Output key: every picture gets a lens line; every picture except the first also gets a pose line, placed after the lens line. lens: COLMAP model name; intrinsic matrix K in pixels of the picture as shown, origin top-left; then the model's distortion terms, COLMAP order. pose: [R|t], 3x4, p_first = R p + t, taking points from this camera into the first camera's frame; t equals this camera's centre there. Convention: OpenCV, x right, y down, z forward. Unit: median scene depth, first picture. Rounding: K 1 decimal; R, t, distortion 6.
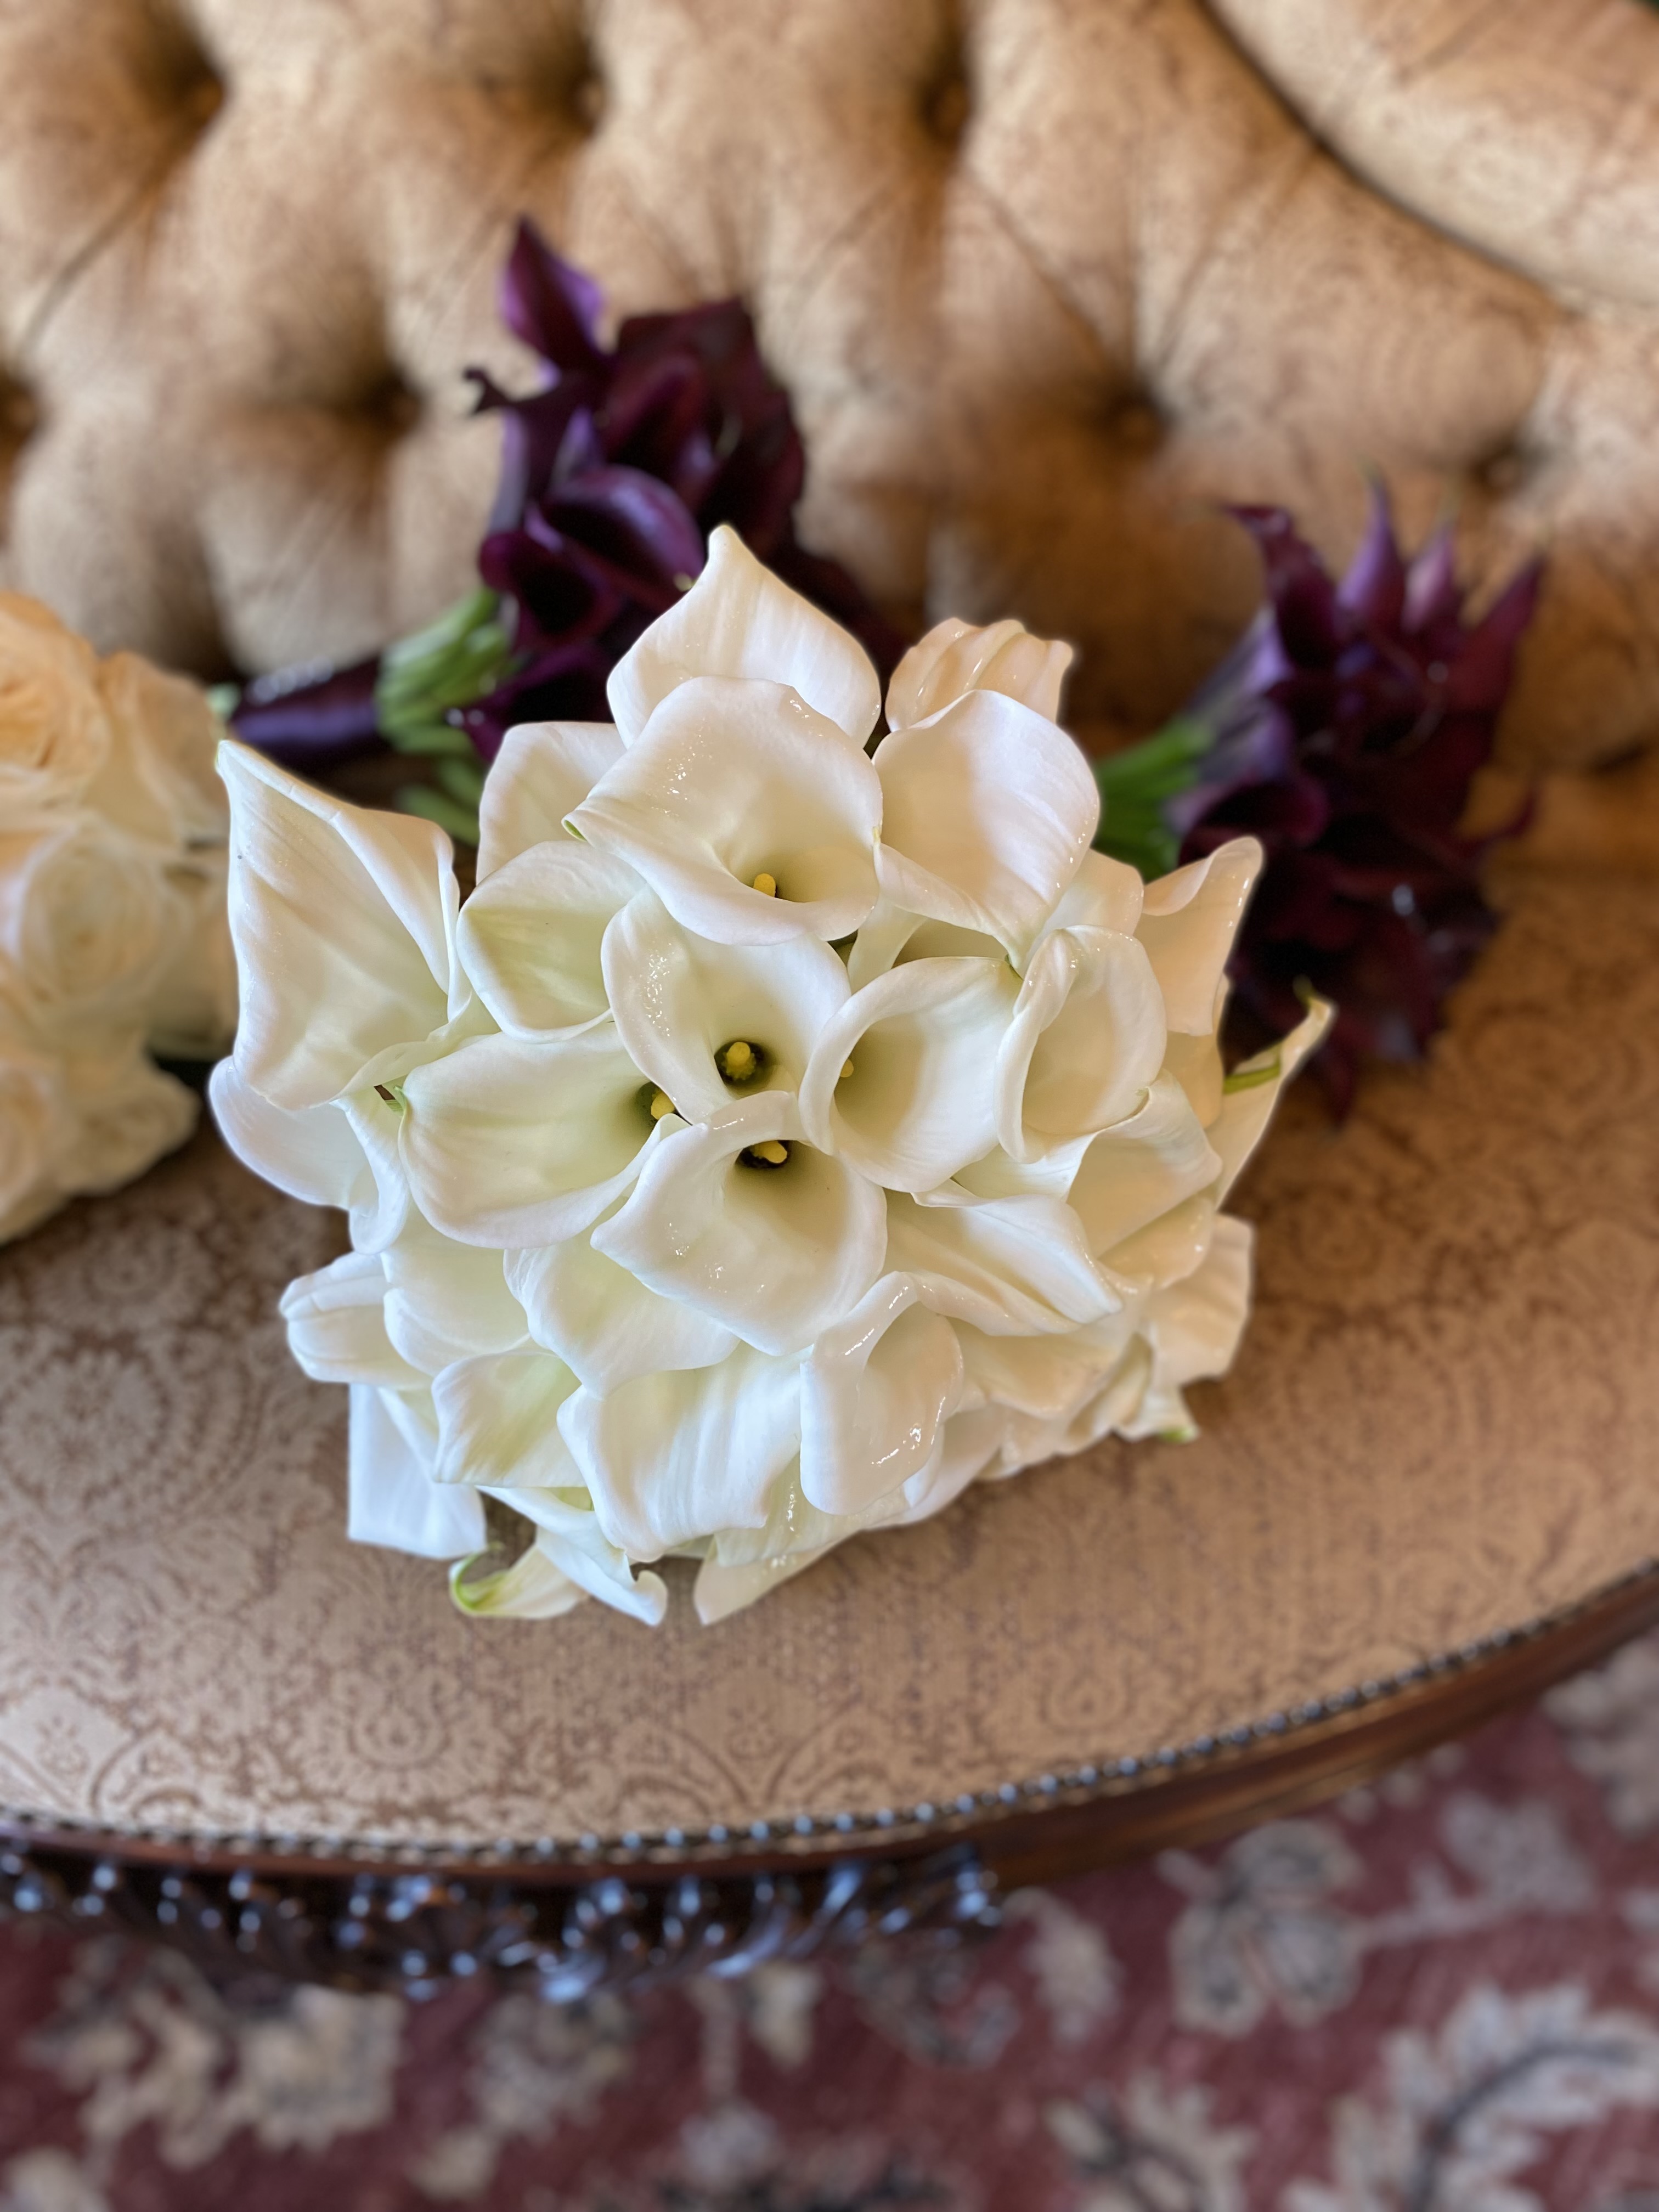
lens RADIAL K [[1760.9, 0, 846.7], [0, 1760.9, 1091.9], [0, 0, 1]] dist [-0.003336, -0.009285]
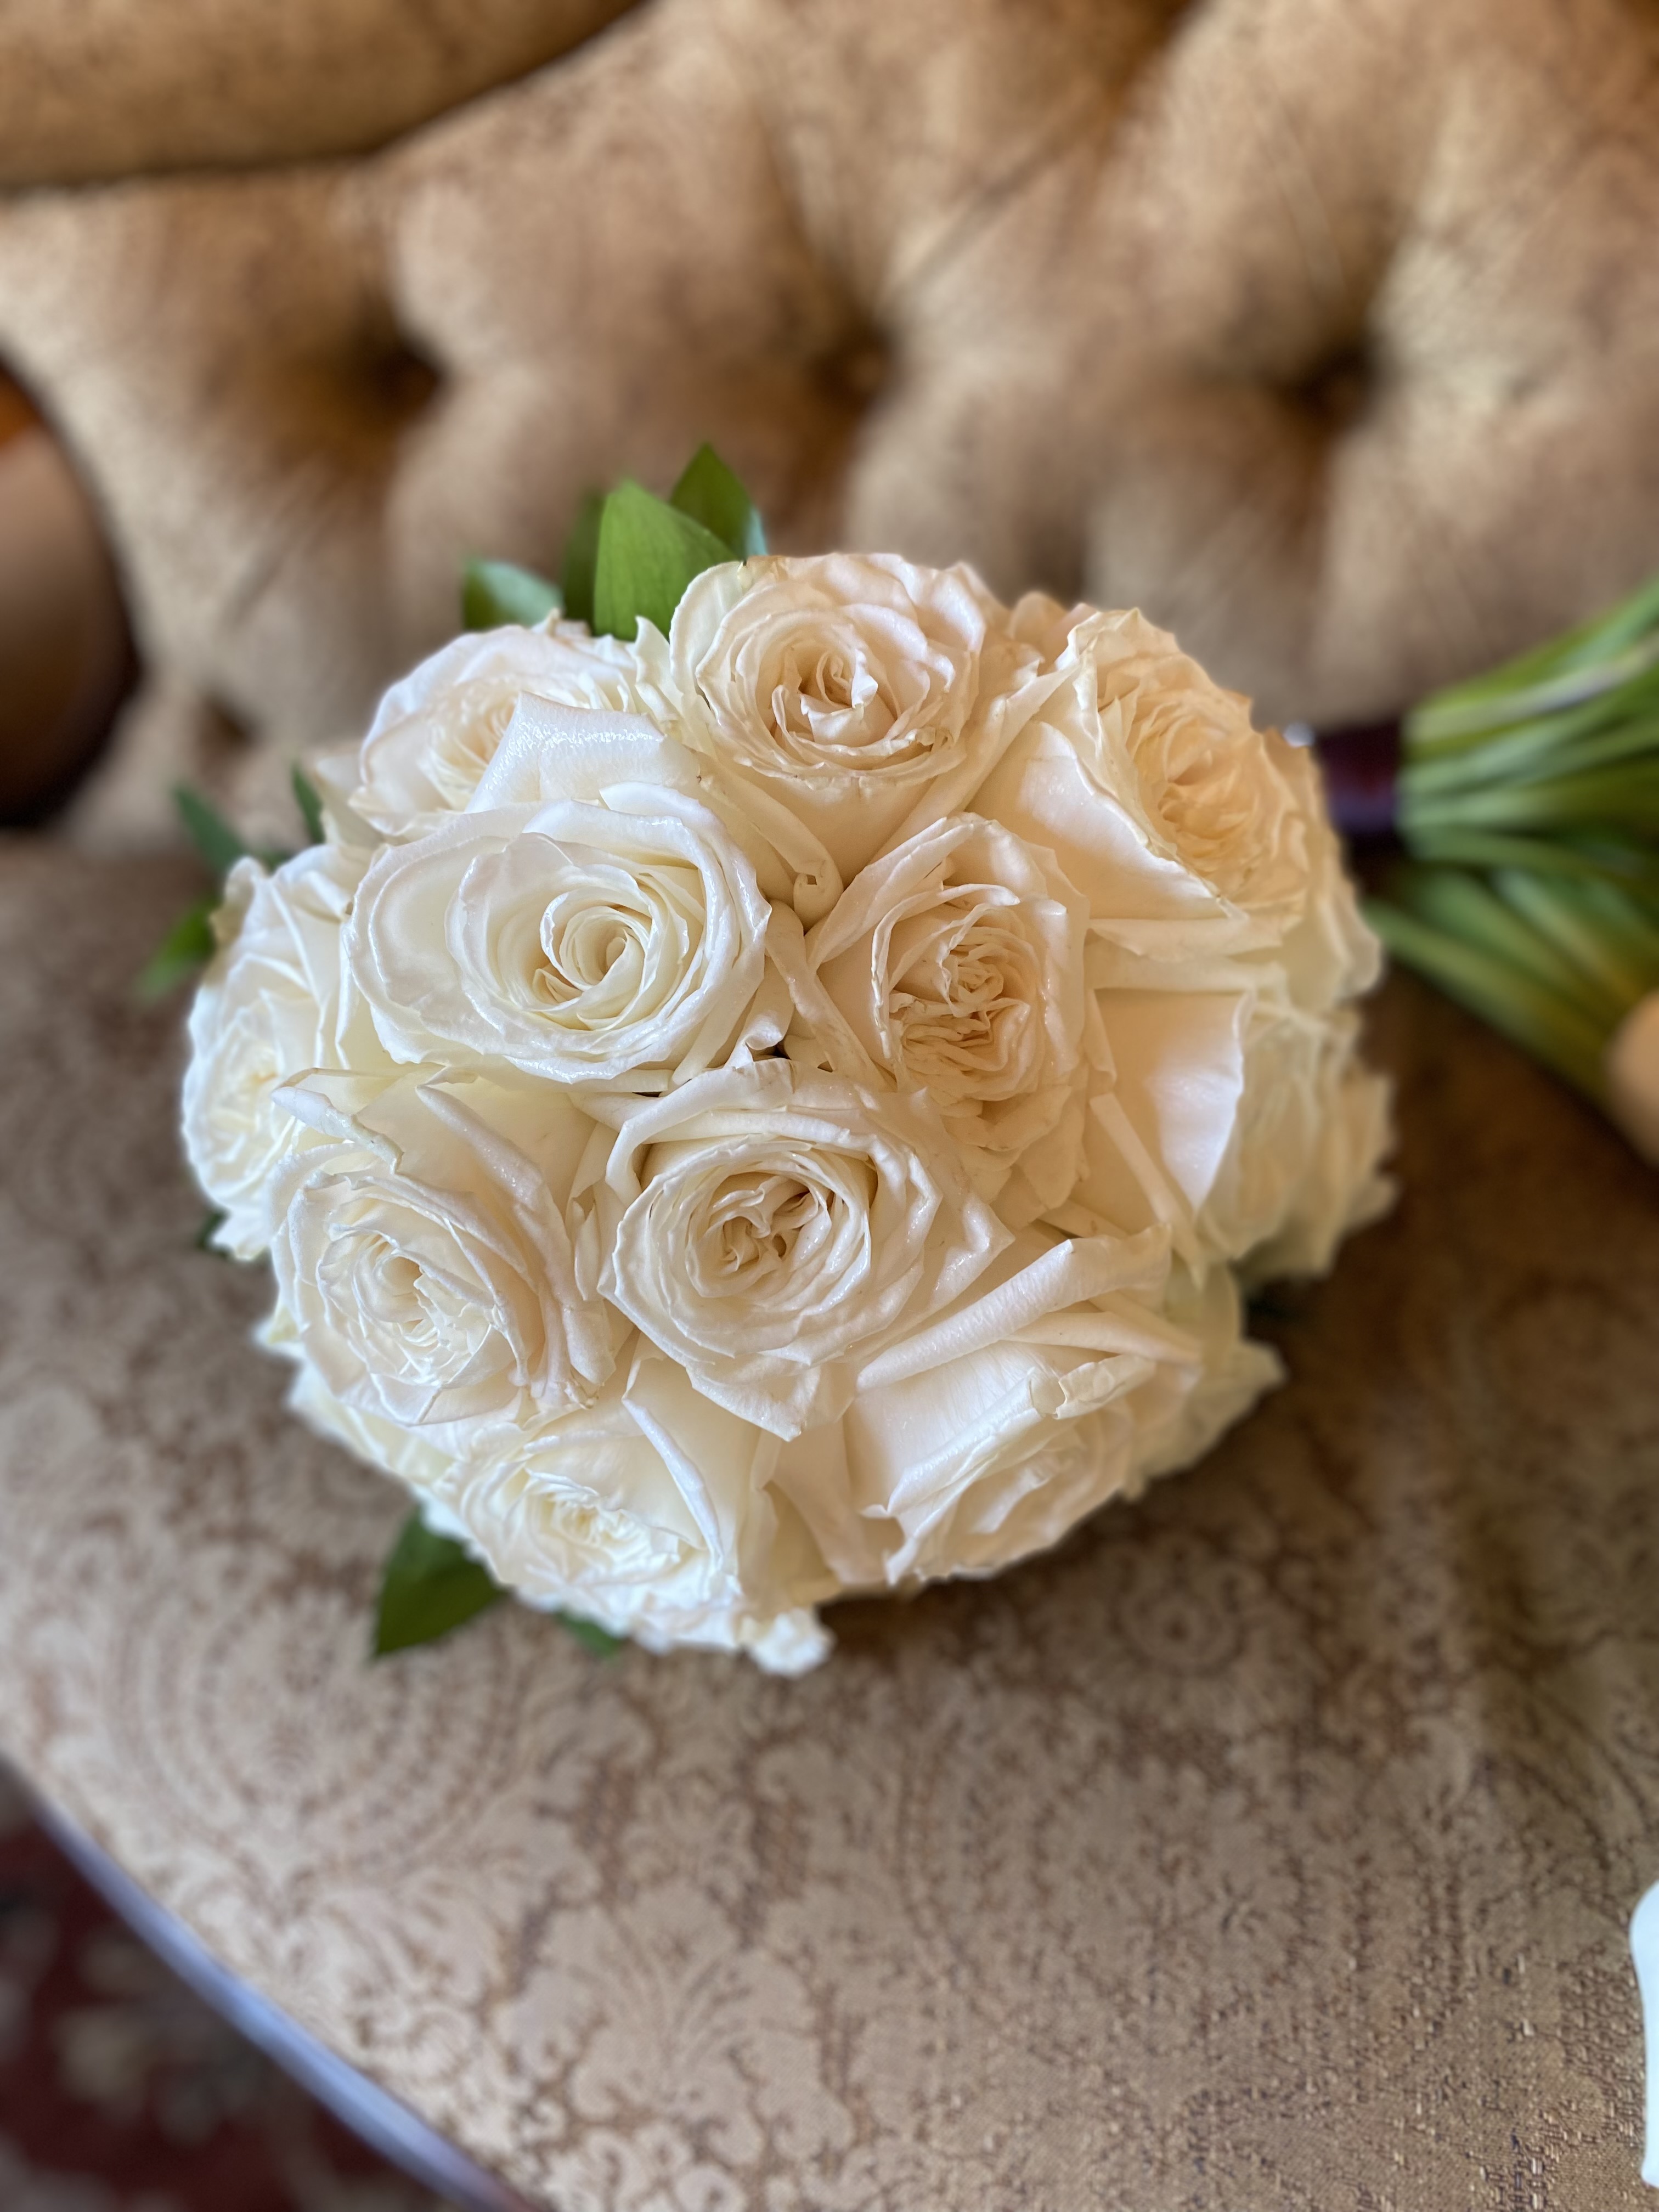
lens RADIAL K [[1760.9, 0, 794.2], [0, 1760.9, 1085.1], [0, 0, 1]] dist [-0.003336, -0.009285]
pose [[0.981768, 0.110592, -0.154602, -0.472649], [-0.111513, 0.993759, 0.002728, -0.091336], [0.153939, 0.014562, 0.987973, 0.296980]]
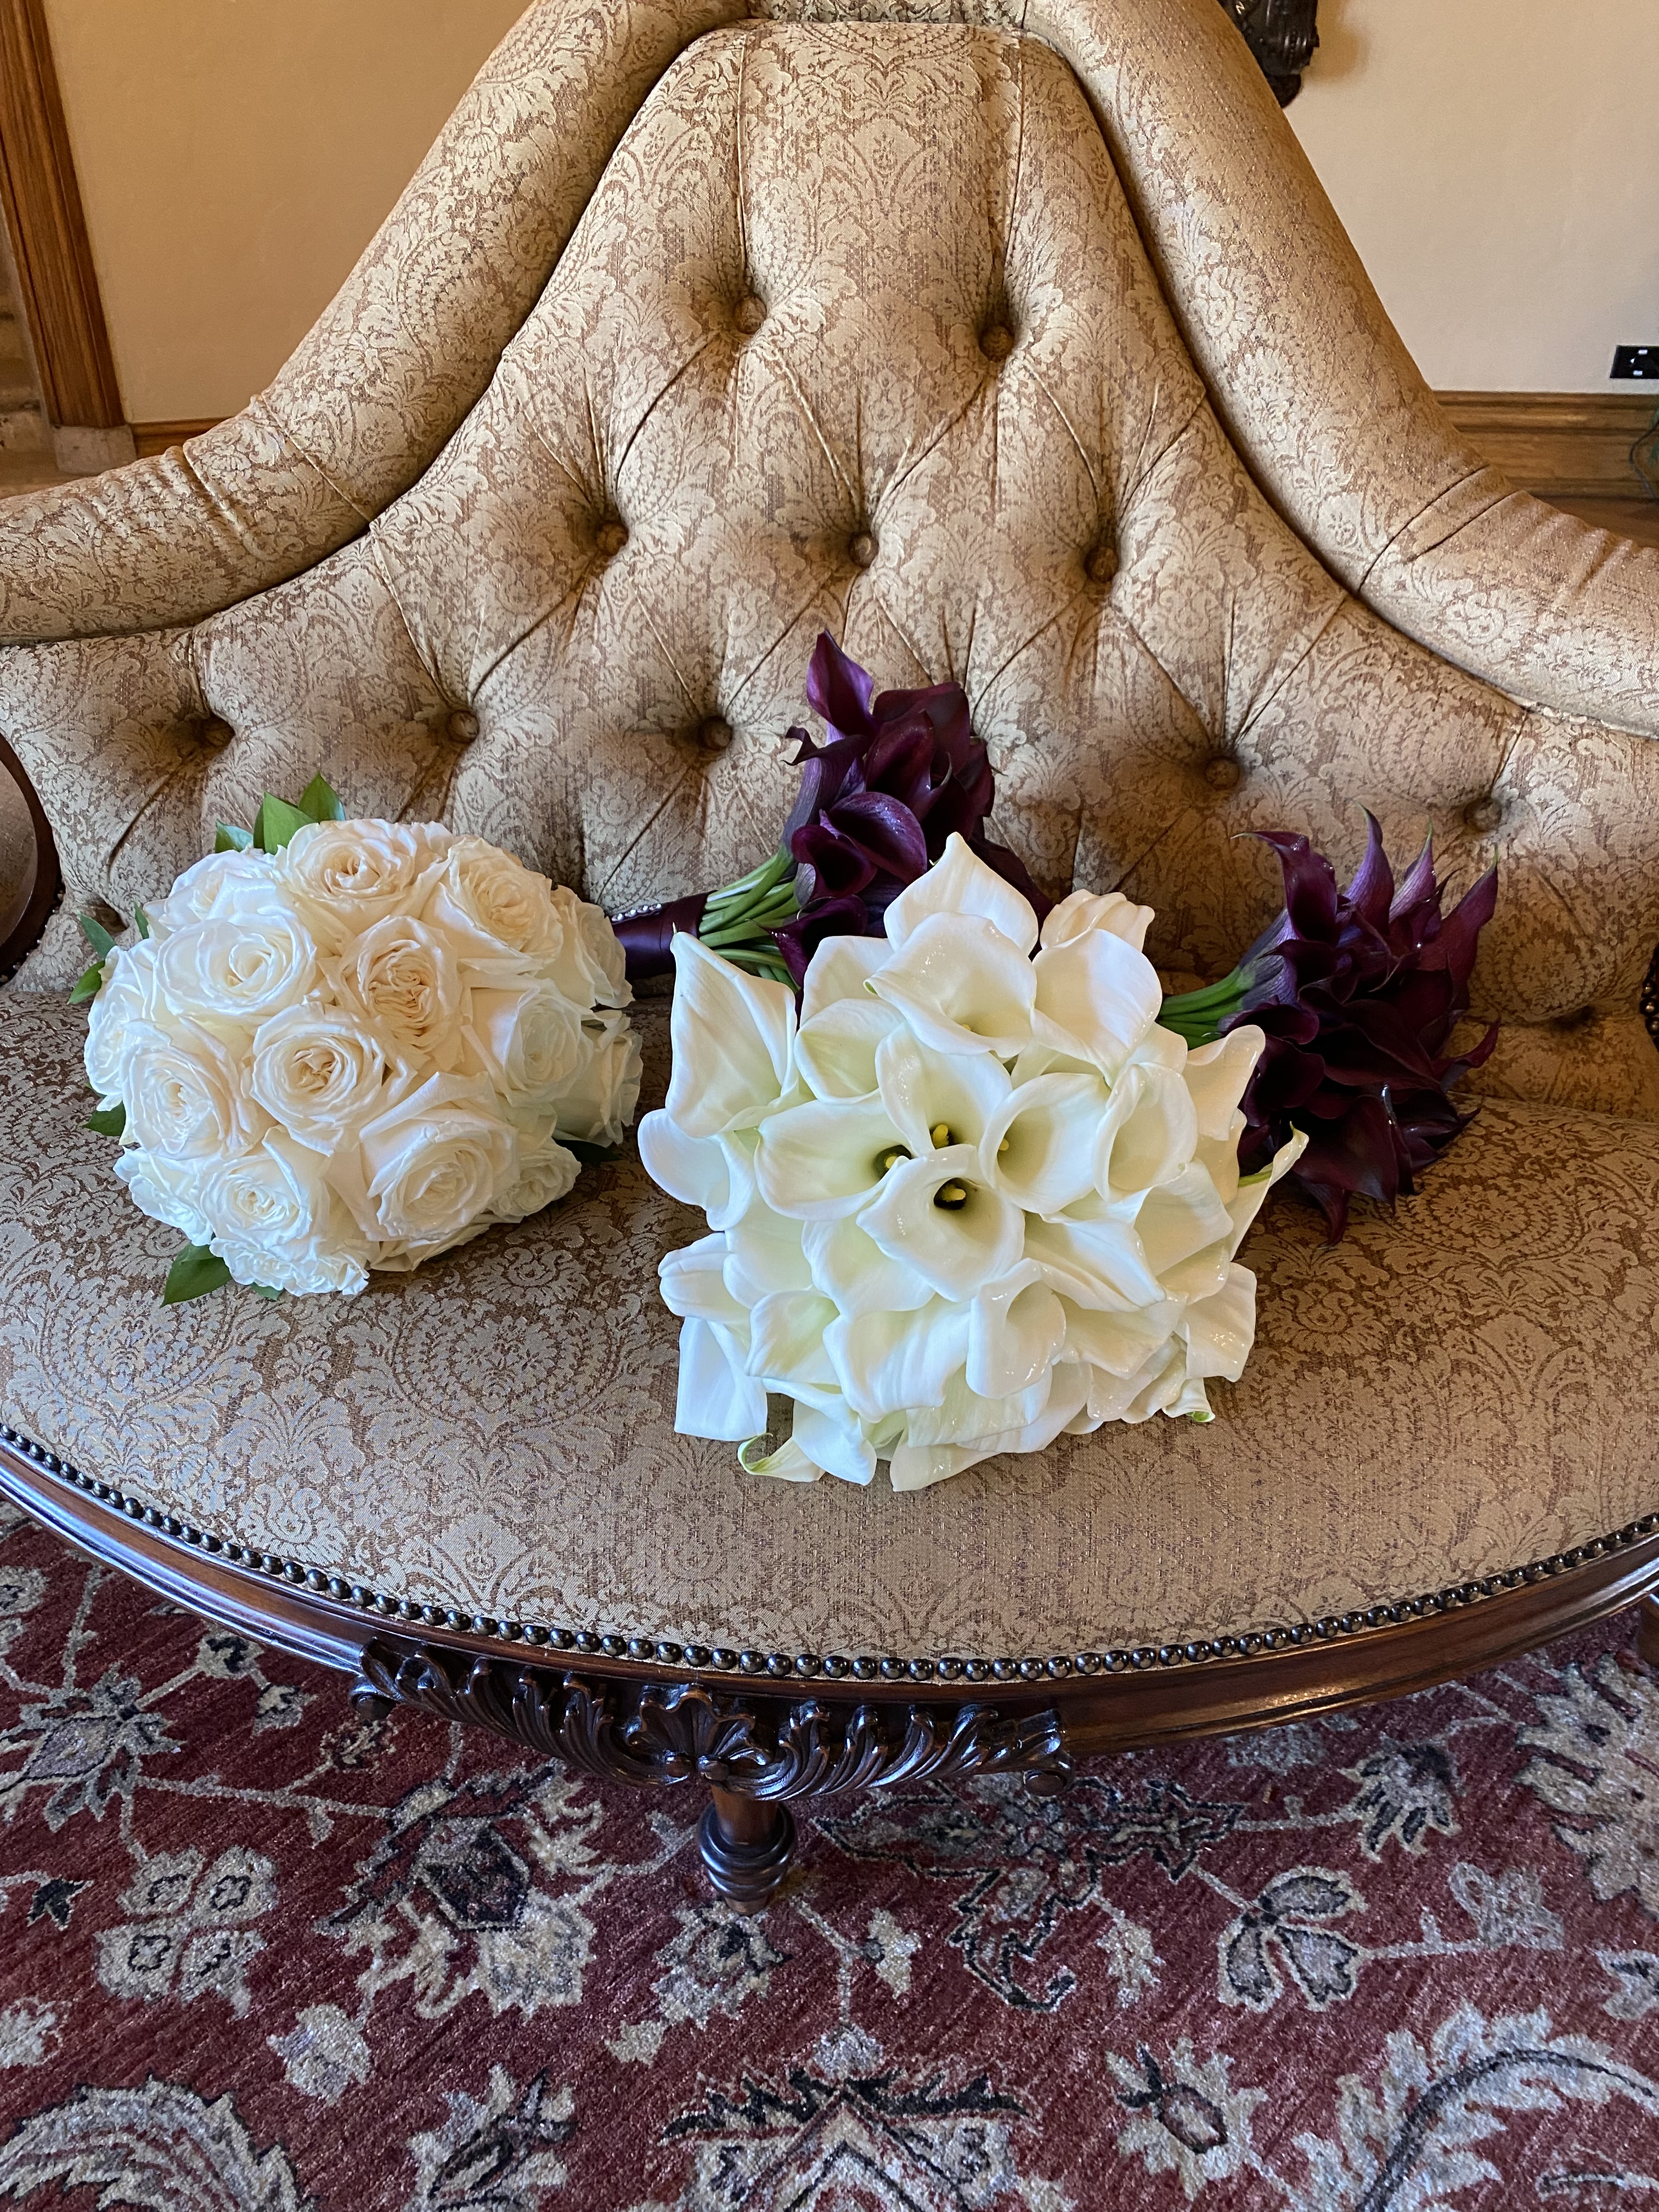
lens RADIAL K [[1760.9, 0, 834.5], [0, 1760.9, 1077.0], [0, 0, 1]] dist [-0.003336, -0.009285]
pose [[0.994614, 0.060634, -0.084061, -0.019721], [-0.073222, 0.985068, -0.155819, 0.155167], [0.073358, 0.161135, 0.984202, -0.541957]]
